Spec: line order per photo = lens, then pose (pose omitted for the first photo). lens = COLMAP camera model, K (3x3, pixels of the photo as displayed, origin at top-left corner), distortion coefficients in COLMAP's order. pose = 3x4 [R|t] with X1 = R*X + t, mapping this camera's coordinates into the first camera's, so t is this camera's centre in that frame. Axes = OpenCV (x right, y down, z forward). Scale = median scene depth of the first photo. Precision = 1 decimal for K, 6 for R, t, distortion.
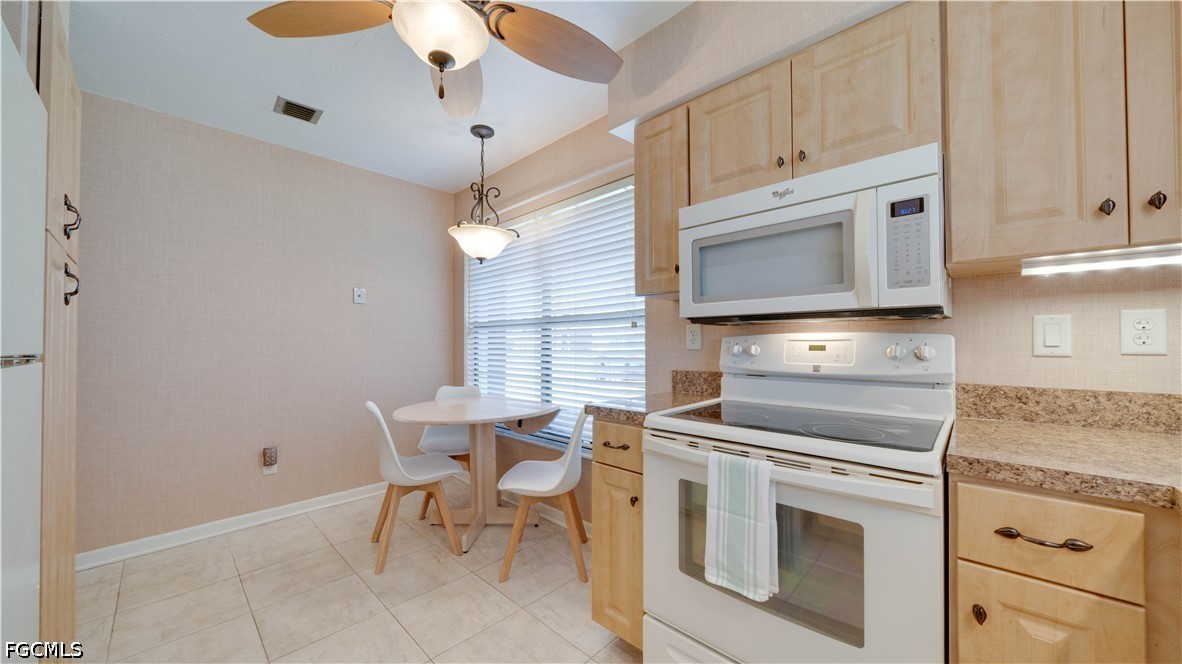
lens RADIAL K [[409.2, 0, 588.6], [0, 409.2, 337.4], [0, 0, 1]] dist [-0.008508, 0.000003]
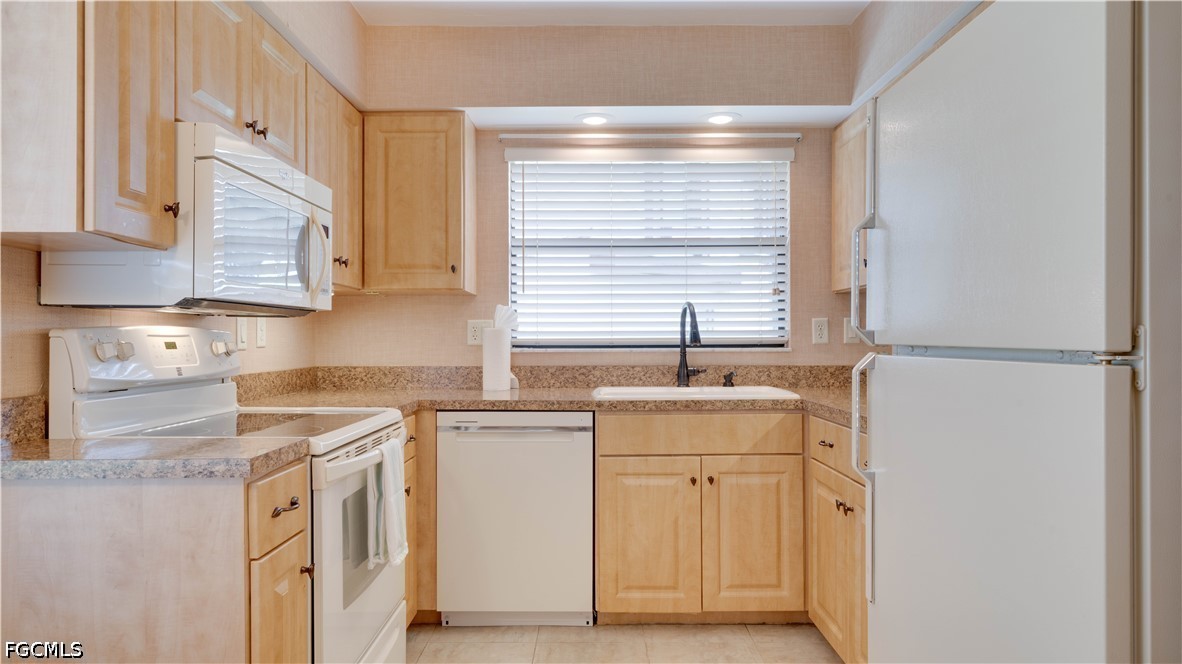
lens RADIAL K [[726.2, 0, 581.0], [0, 726.2, 338.2], [0, 0, 1]] dist [-0.003073, 0.000451]
pose [[-0.678353, 0.004304, 0.734723, -1.188113], [-0.006606, 0.999907, -0.011956, 0.028191], [-0.734706, -0.012964, -0.678262, 1.637846]]
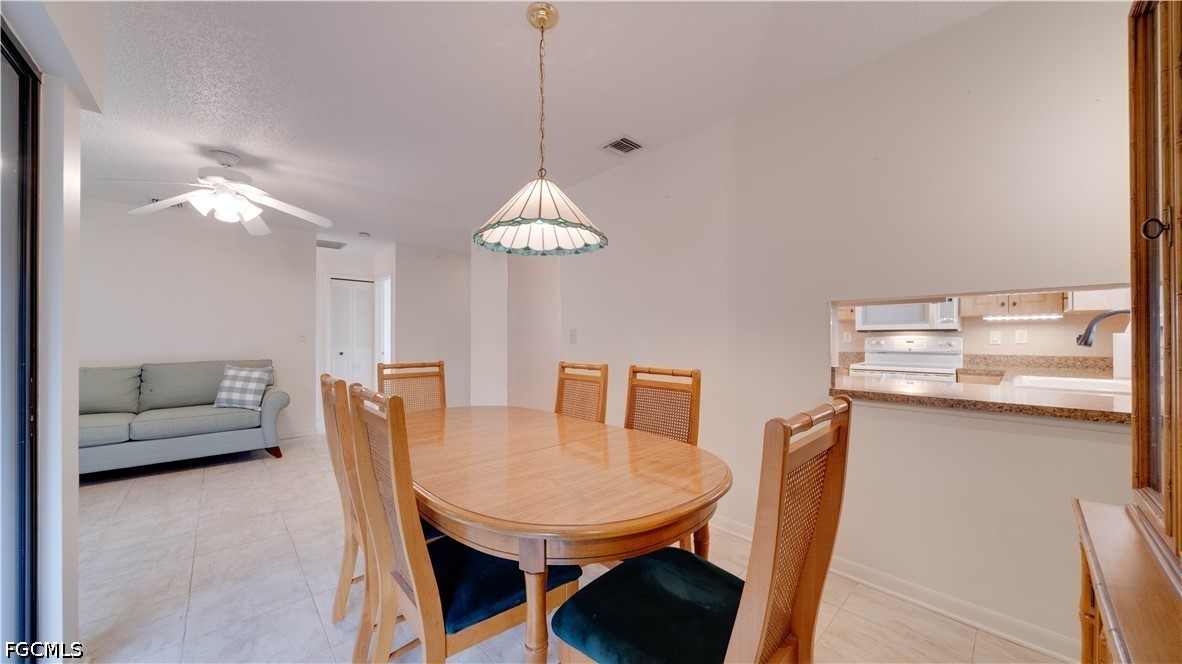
lens RADIAL K [[409.2, 0, 579.0], [0, 409.2, 342.1], [0, 0, 1]] dist [-0.008508, 0.000003]
pose [[0.996981, 0.005476, -0.077458, -1.664742], [-0.003794, 0.999754, 0.021844, -0.025916], [0.077559, -0.021484, 0.996756, -2.173721]]
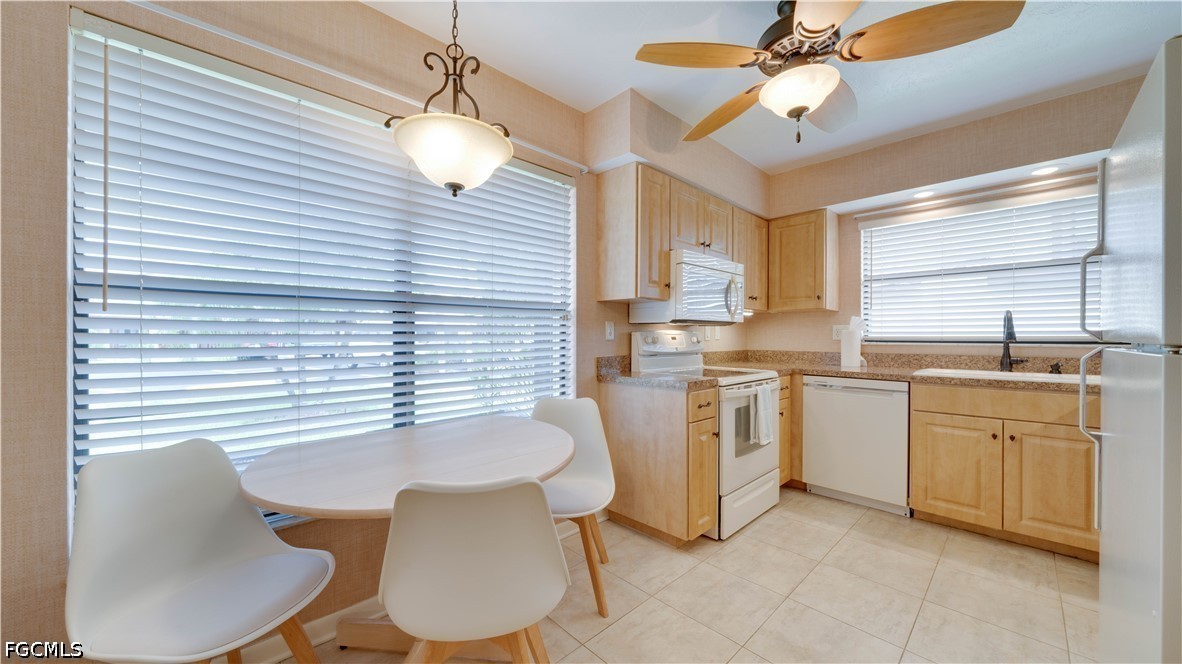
lens RADIAL K [[409.2, 0, 581.9], [0, 409.2, 336.7], [0, 0, 1]] dist [-0.008508, 0.000003]
pose [[0.066187, 0.002142, 0.997805, -1.660619], [-0.016711, 0.999860, -0.001038, 0.032995], [-0.997667, -0.016606, 0.066214, 1.564172]]
